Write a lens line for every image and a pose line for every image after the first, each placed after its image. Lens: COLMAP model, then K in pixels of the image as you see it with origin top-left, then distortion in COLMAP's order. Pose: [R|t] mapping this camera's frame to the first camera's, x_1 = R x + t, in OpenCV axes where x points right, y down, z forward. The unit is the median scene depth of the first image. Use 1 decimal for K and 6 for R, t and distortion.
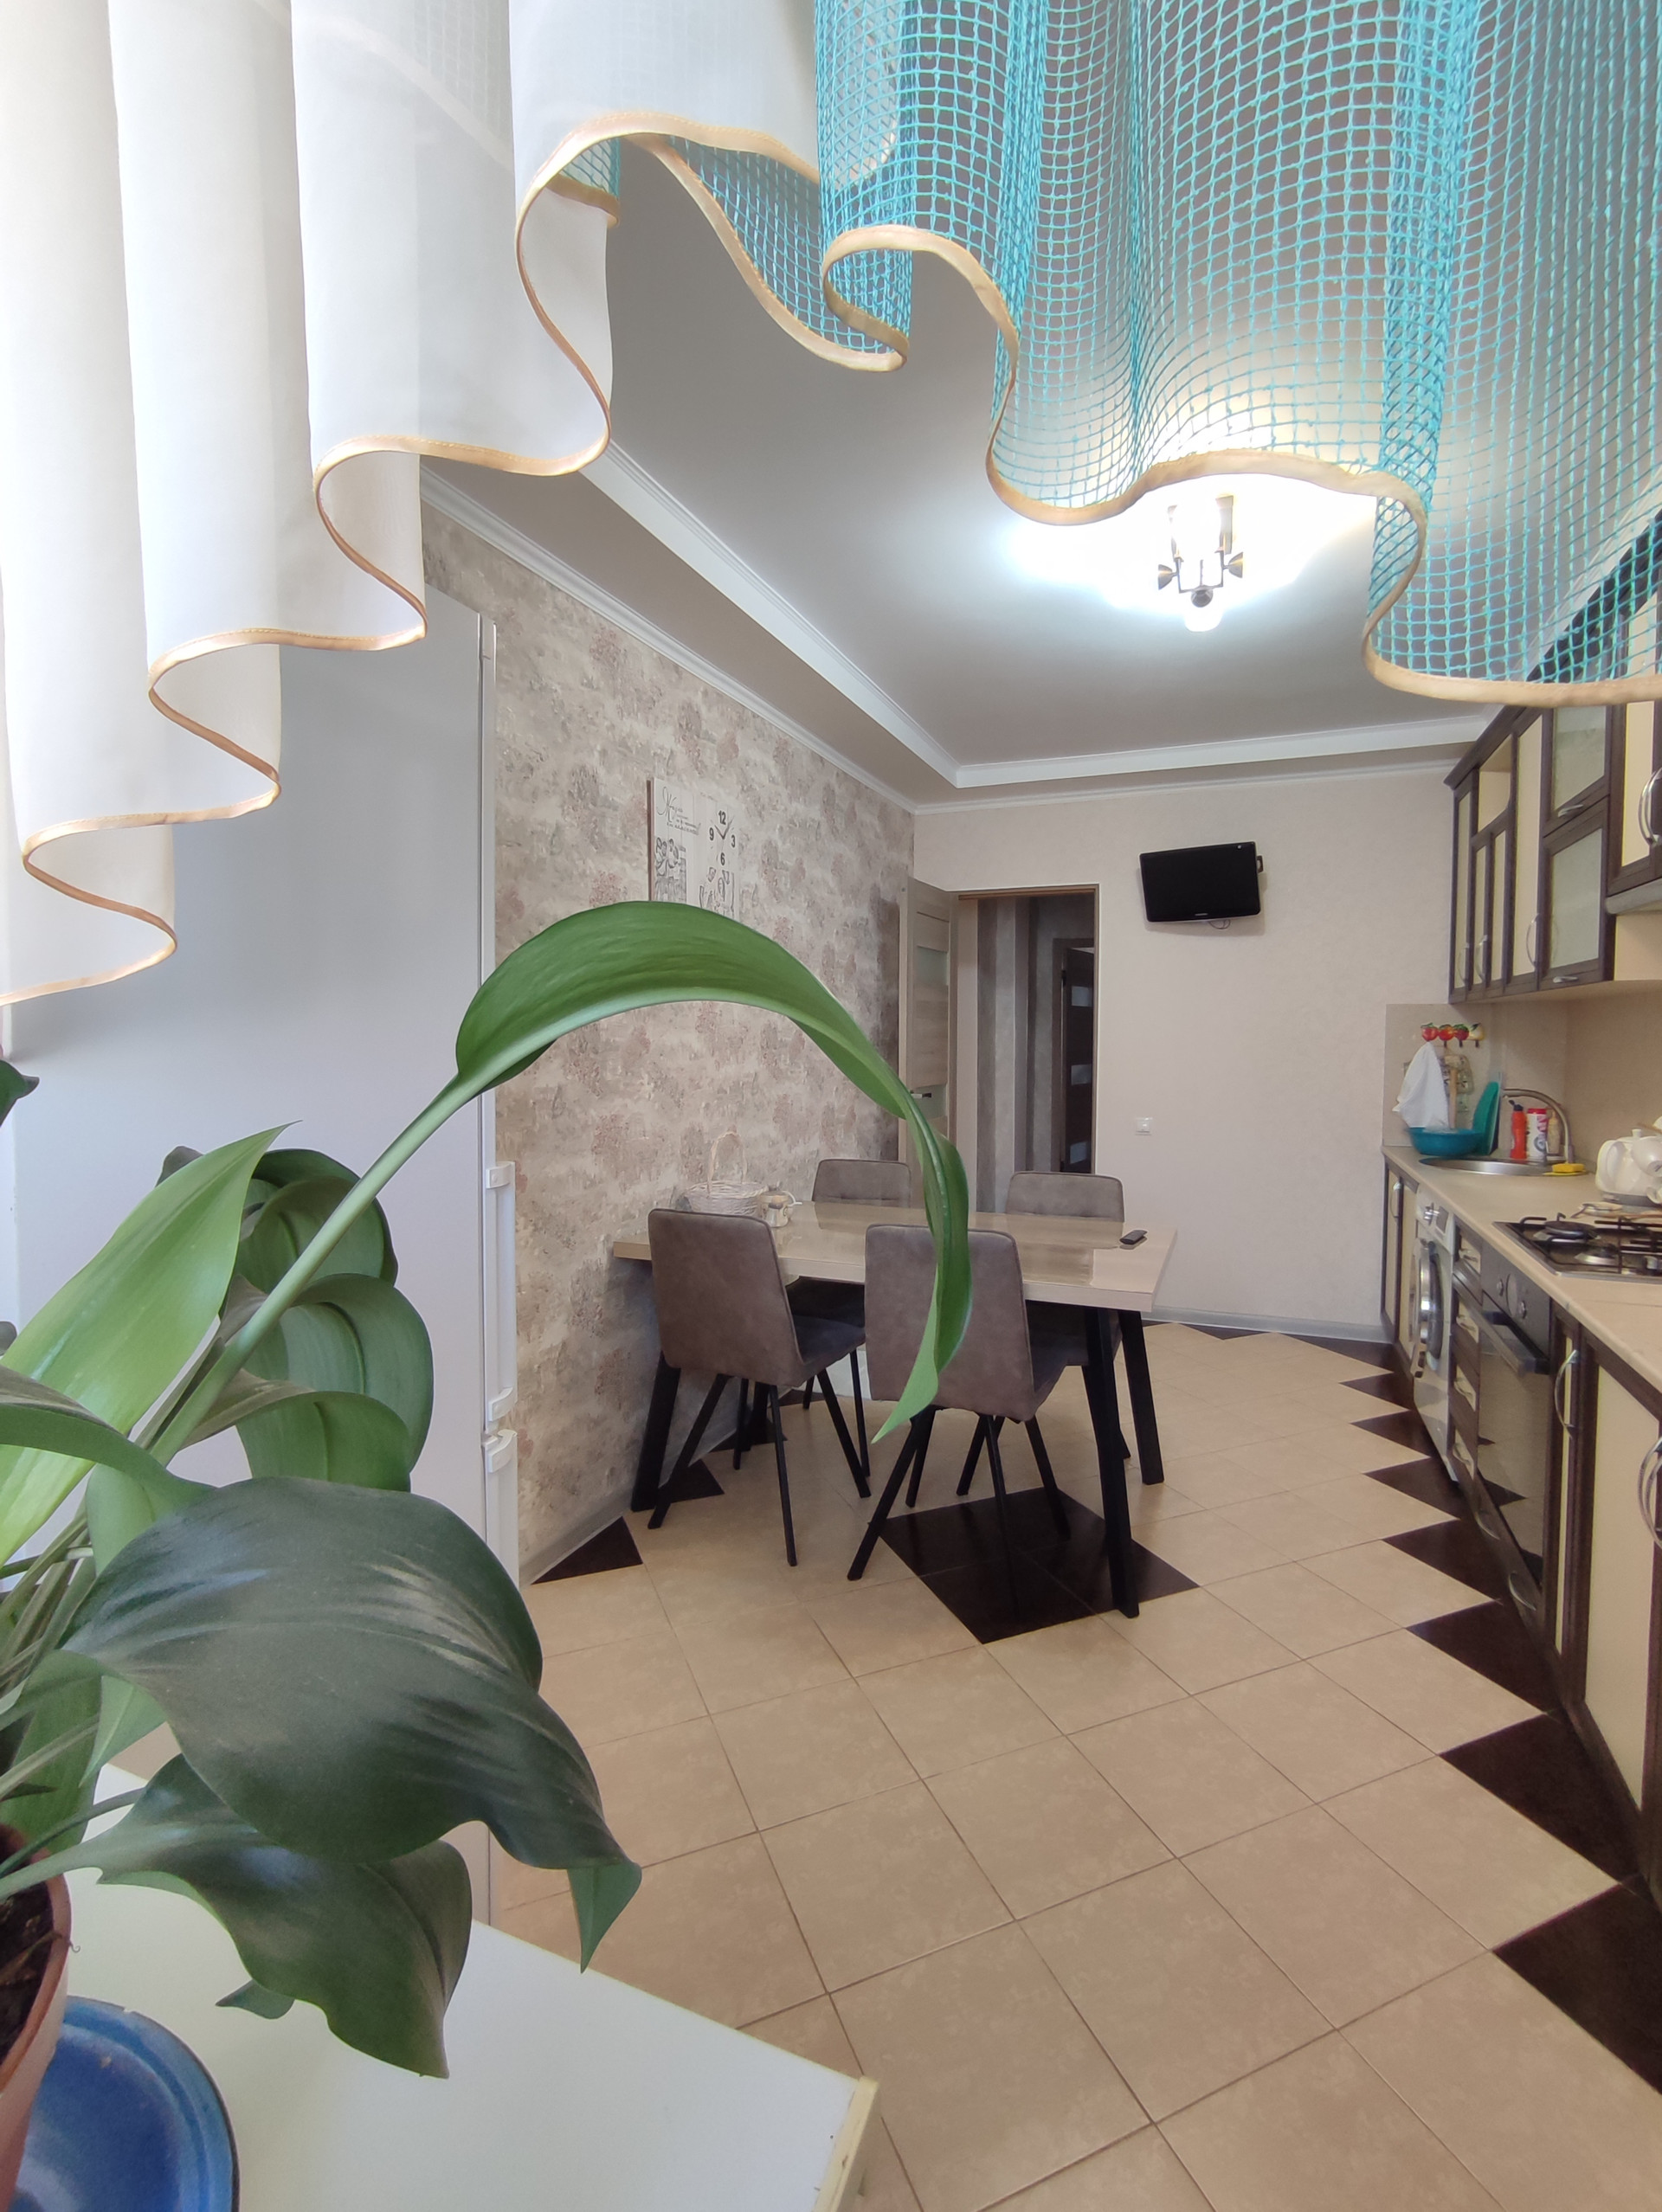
lens RADIAL K [[1008.6, 0, 835.4], [0, 1008.6, 1080.7], [0, 0, 1]] dist [-0.017241, 0.022910]
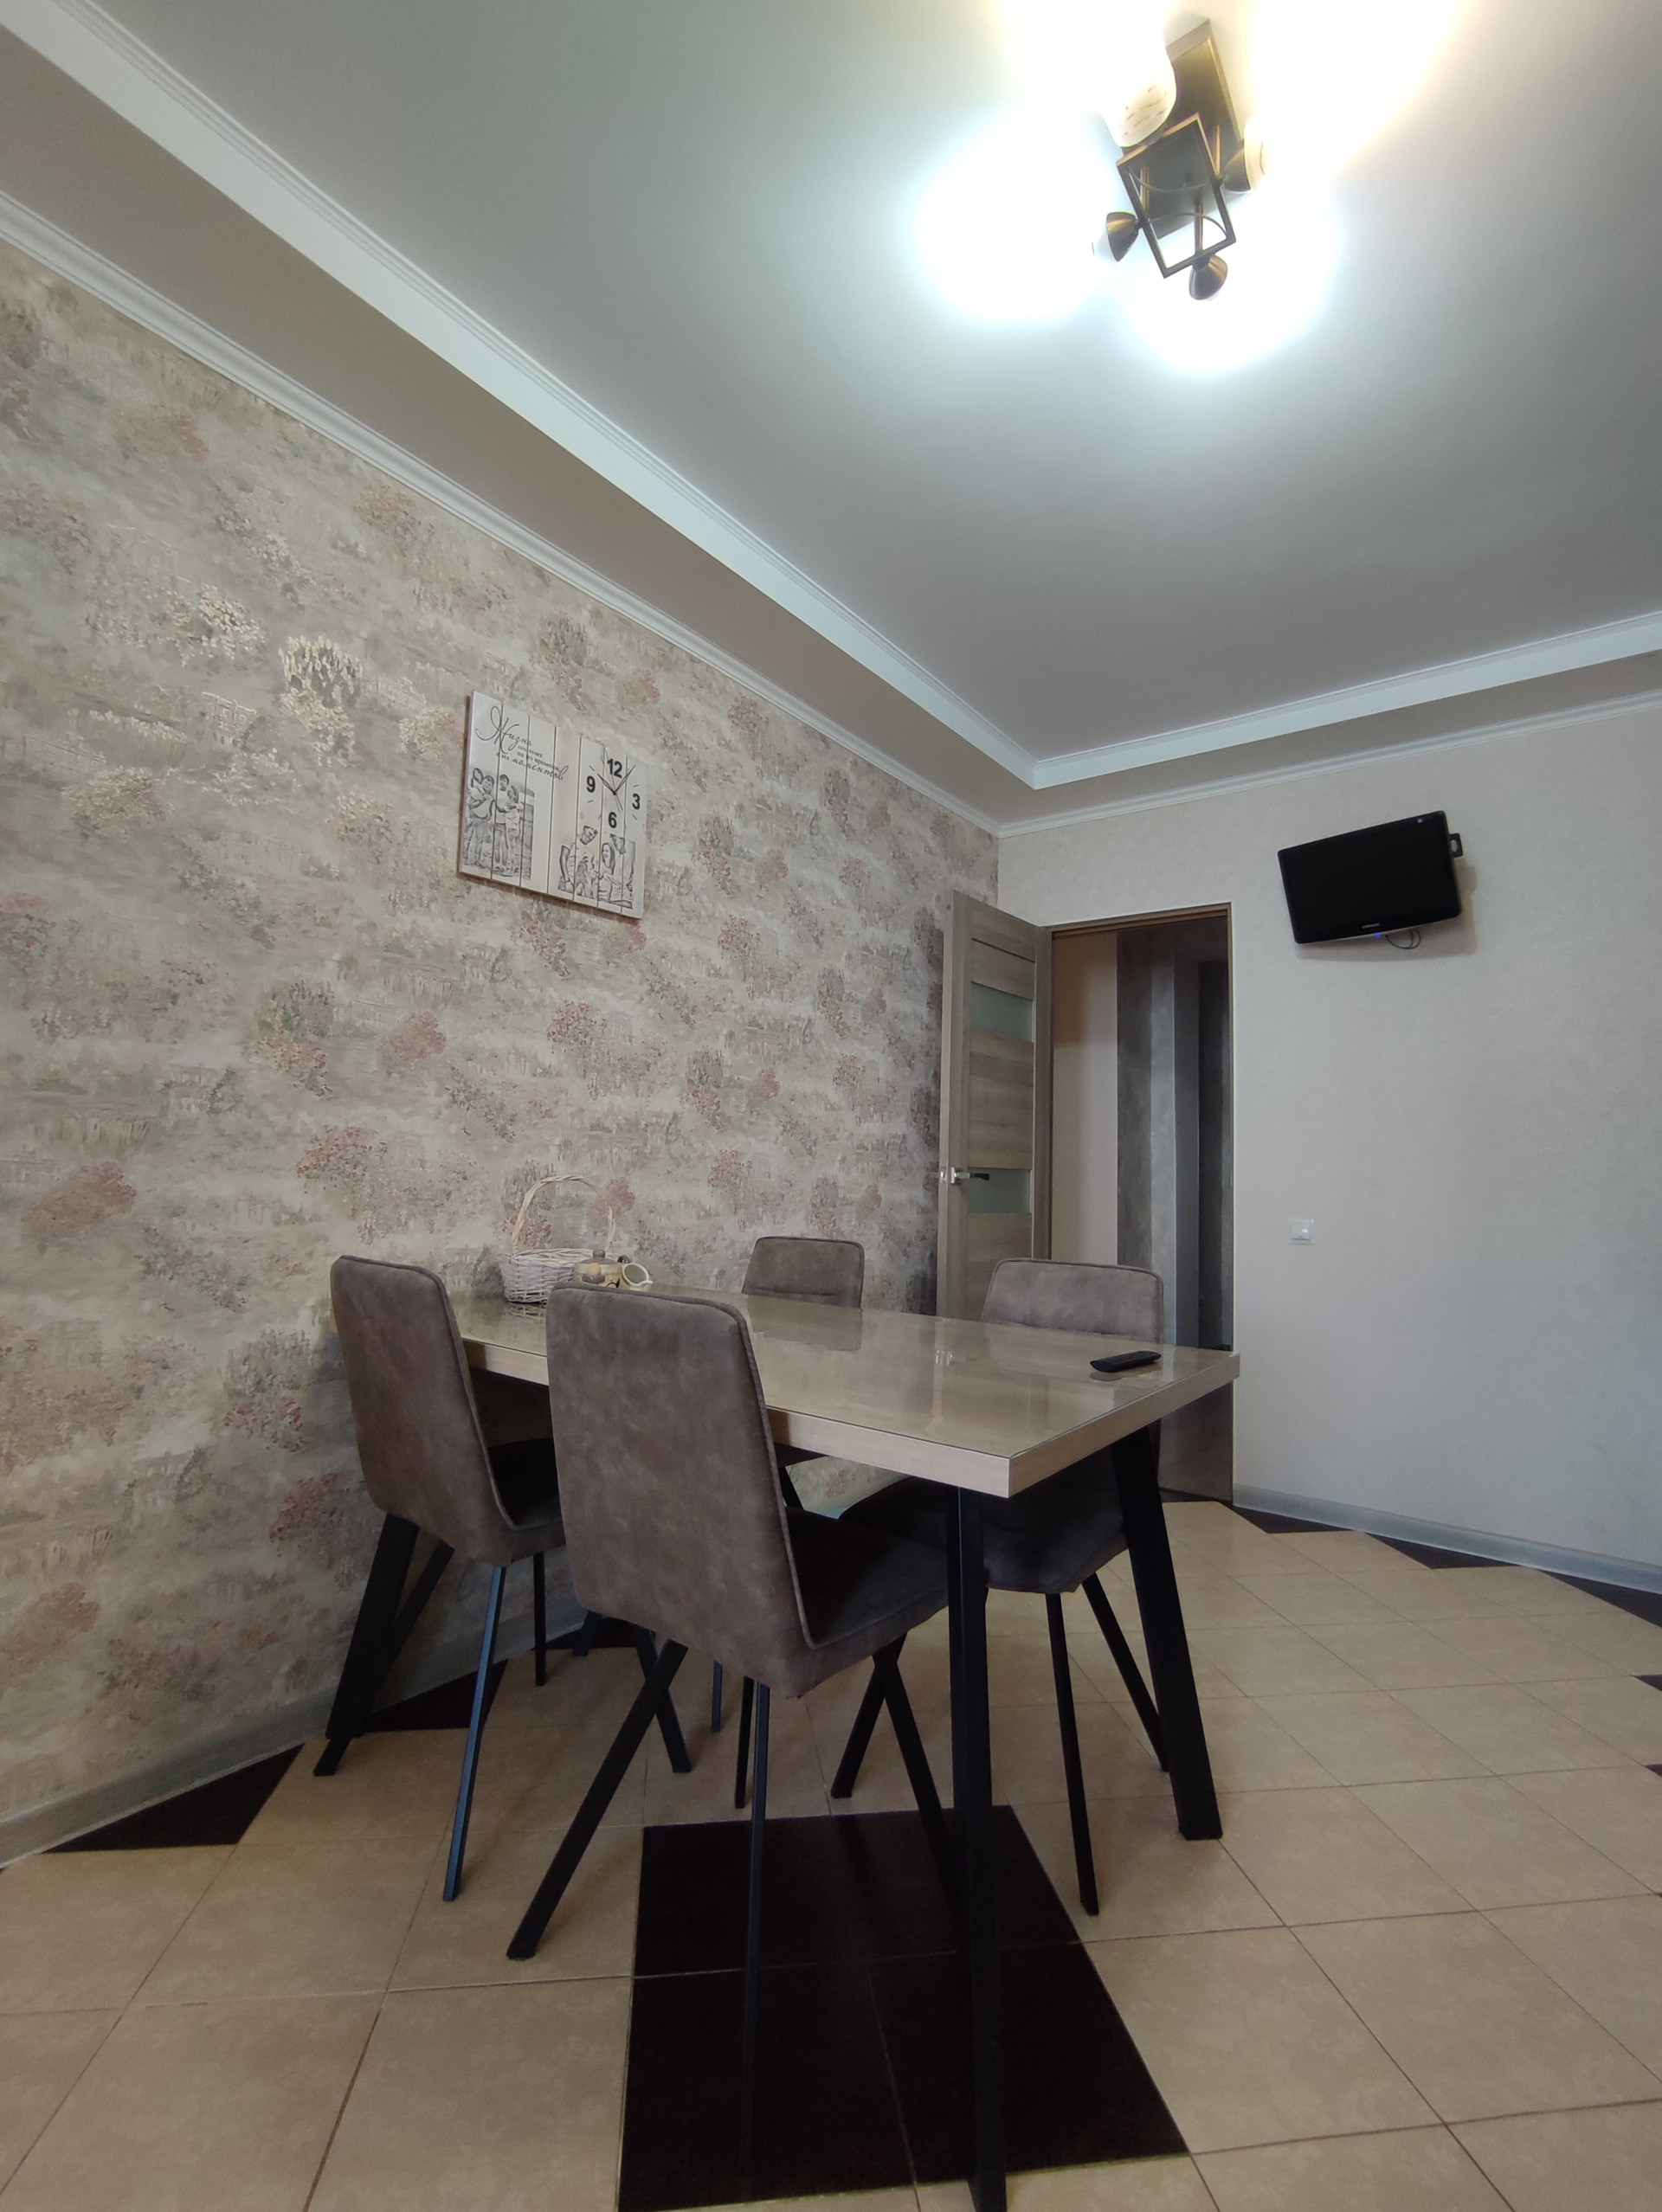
lens RADIAL K [[1008.6, 0, 835.4], [0, 1008.6, 1080.7], [0, 0, 1]] dist [-0.017241, 0.022910]
pose [[0.967508, 0.005731, -0.252775, 0.260485], [-0.042045, 0.989470, -0.138498, 0.077542], [0.249320, 0.144626, 0.957561, 0.366110]]
